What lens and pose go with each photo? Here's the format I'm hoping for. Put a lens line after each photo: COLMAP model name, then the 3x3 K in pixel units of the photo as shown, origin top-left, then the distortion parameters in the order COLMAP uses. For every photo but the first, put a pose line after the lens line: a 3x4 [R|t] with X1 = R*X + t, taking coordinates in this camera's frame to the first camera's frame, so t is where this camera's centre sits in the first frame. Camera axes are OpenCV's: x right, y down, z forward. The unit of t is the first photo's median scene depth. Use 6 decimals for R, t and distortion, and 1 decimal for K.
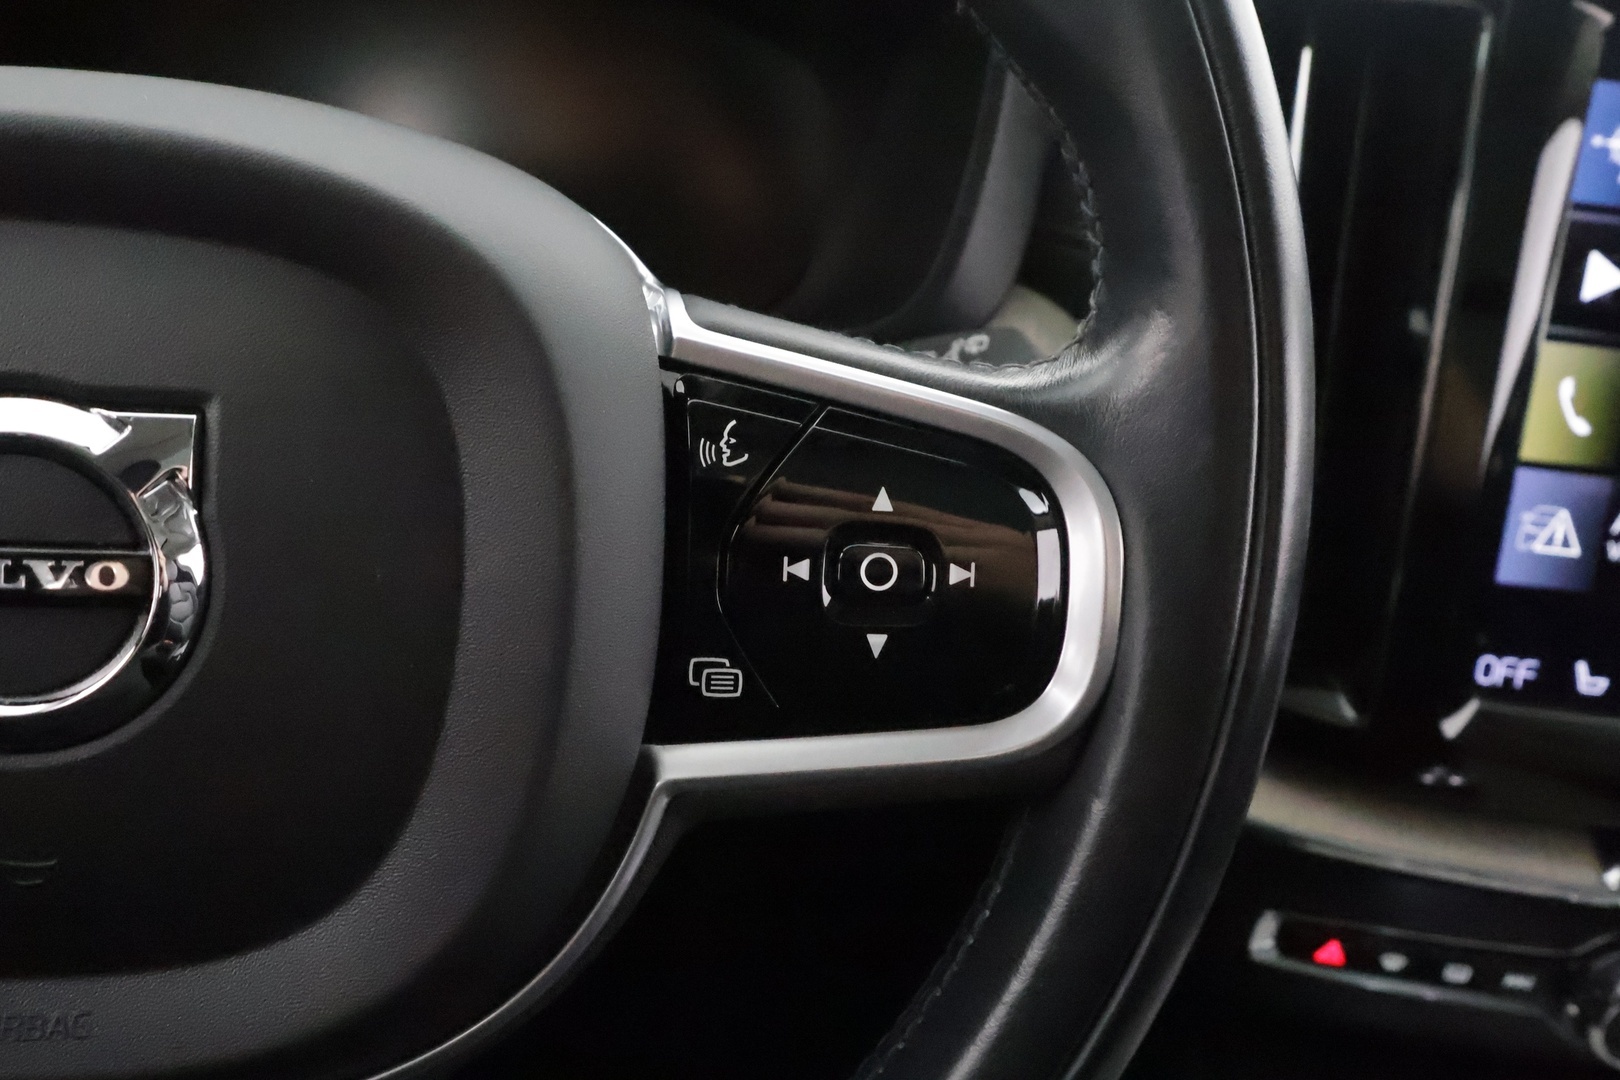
lens RADIAL K [[1290.1, 0, 810.0], [0, 1290.1, 540.0], [0, 0, 1]] dist [0.002363, 0.007460]
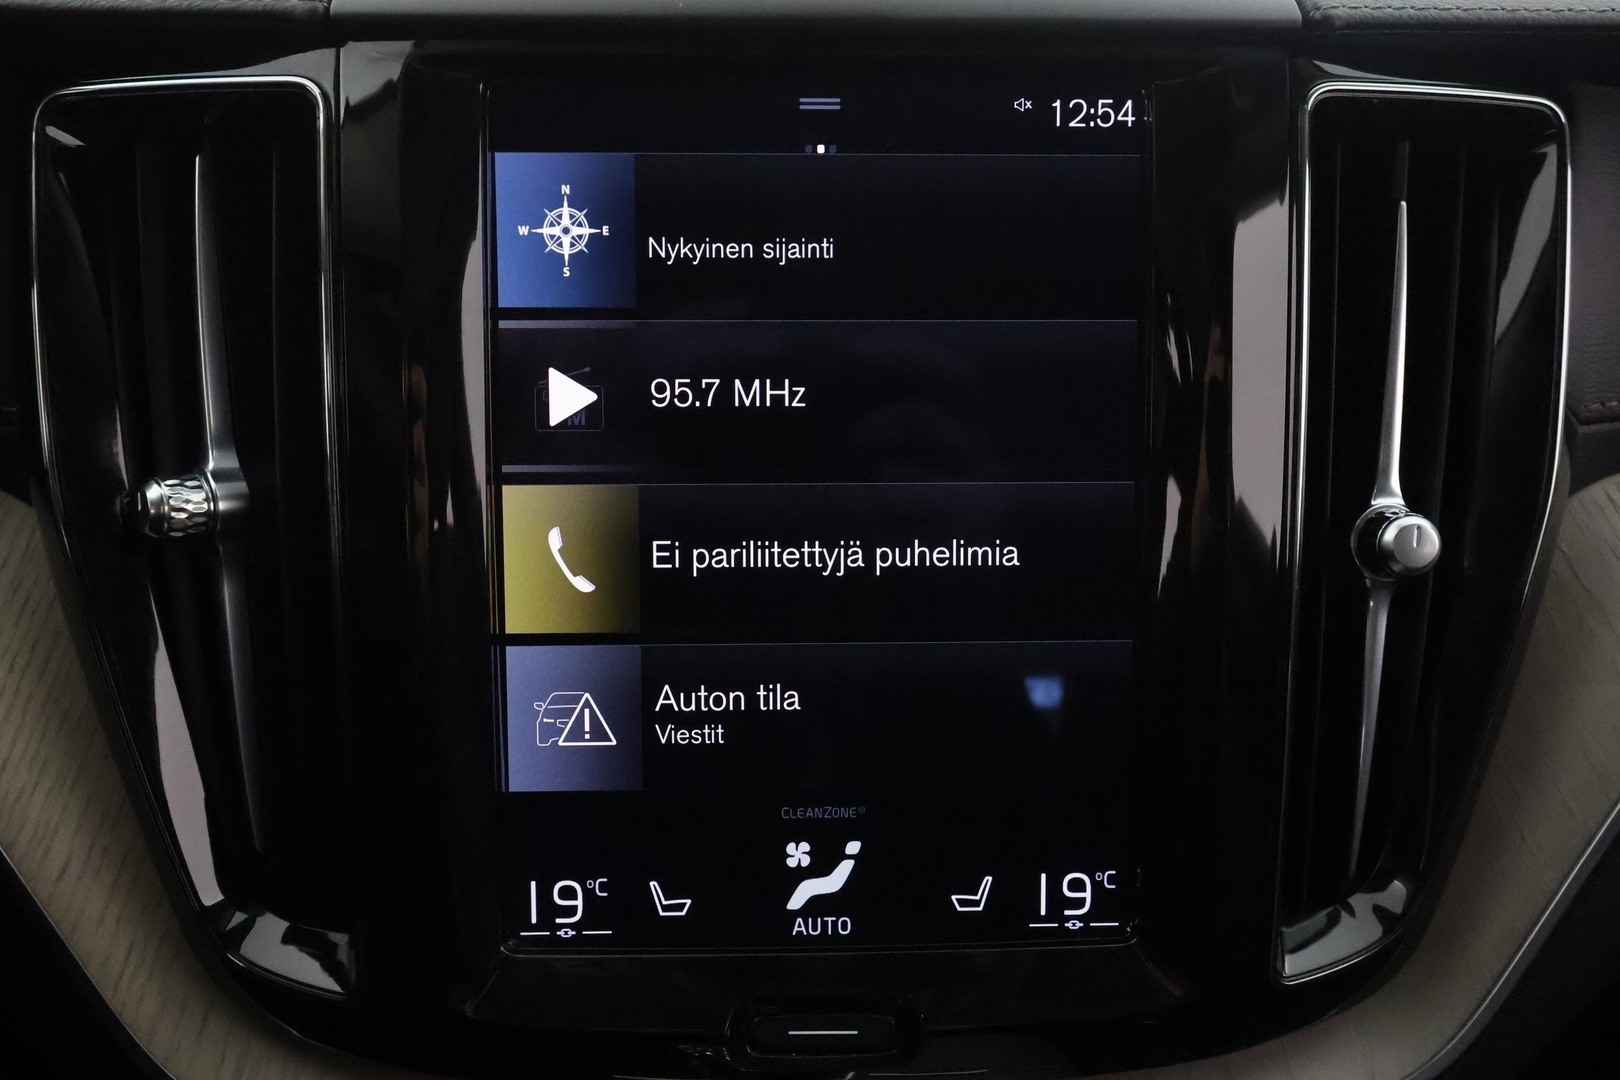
lens RADIAL K [[1304.8, 0, 785.6], [0, 1304.8, 535.5], [0, 0, 1]] dist [0.004757, 0.007886]
pose [[0.992861, -0.119257, 0.002139, 1.305237], [0.119146, 0.990777, -0.064541, -0.094156], [0.005577, 0.064335, 0.997913, 0.391021]]
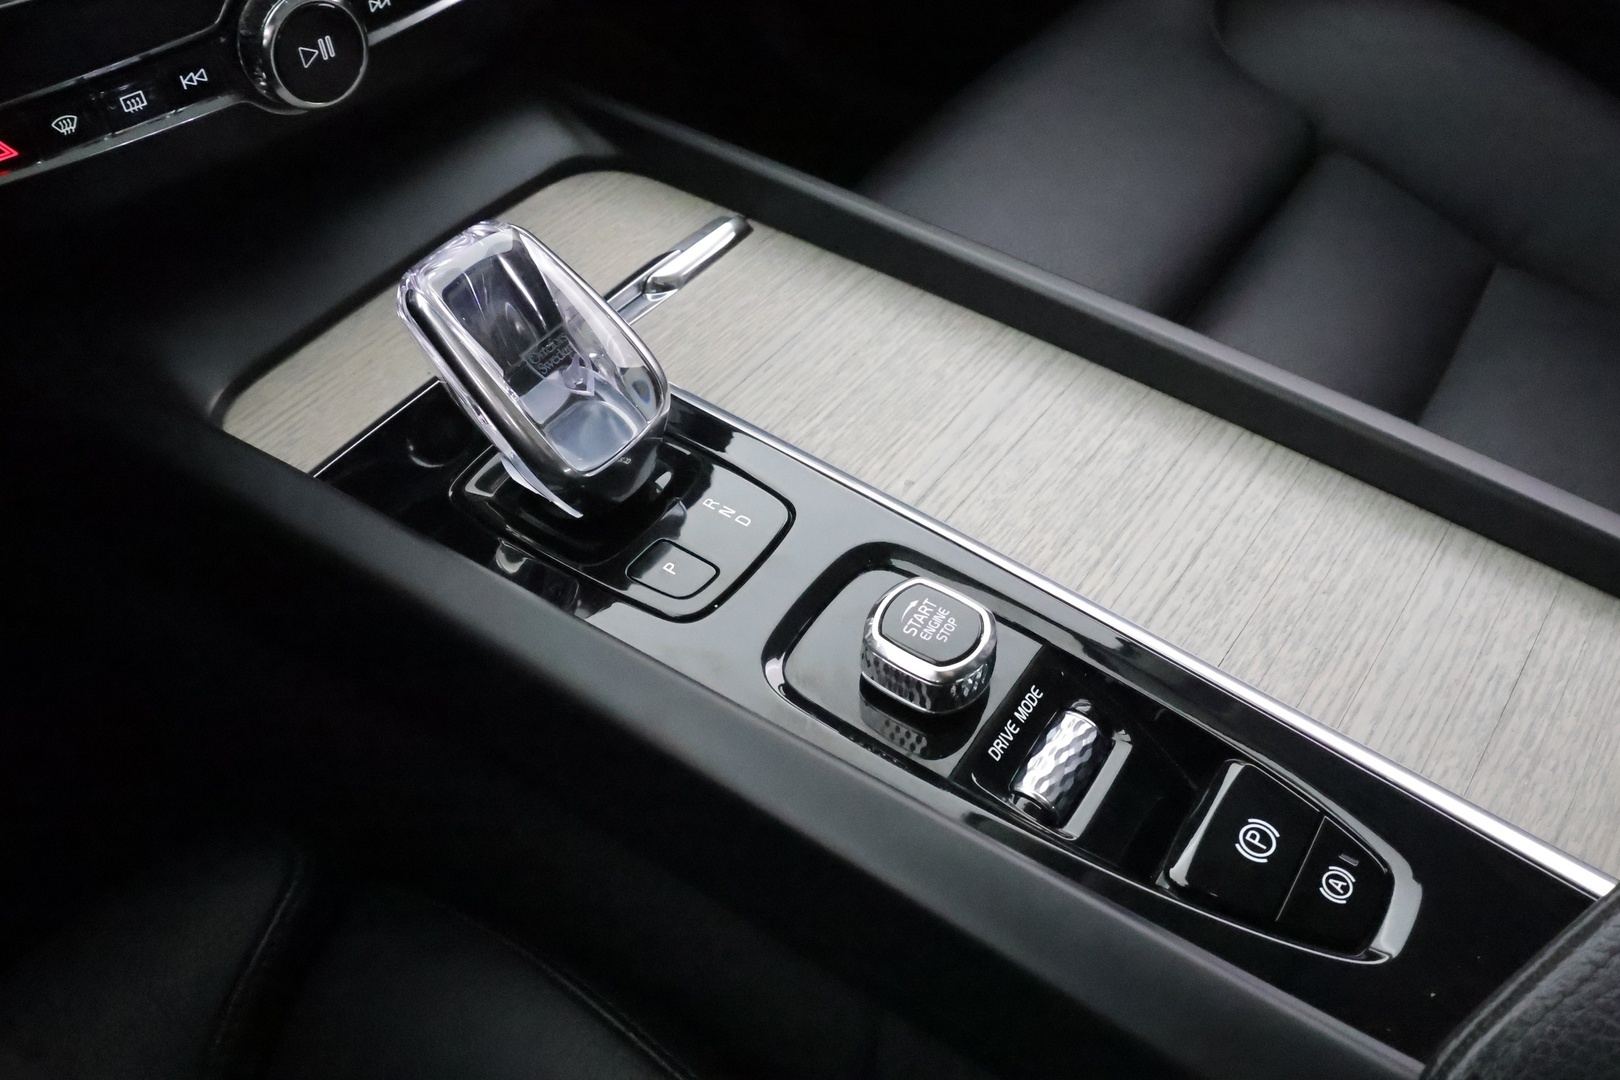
lens RADIAL K [[1304.8, 0, 785.6], [0, 1304.8, 535.5], [0, 0, 1]] dist [0.004757, 0.007886]
pose [[0.660940, -0.622477, 0.419143, 0.427122], [0.397132, 0.764040, 0.508458, 0.546528], [-0.636745, -0.169605, 0.752190, -0.147771]]
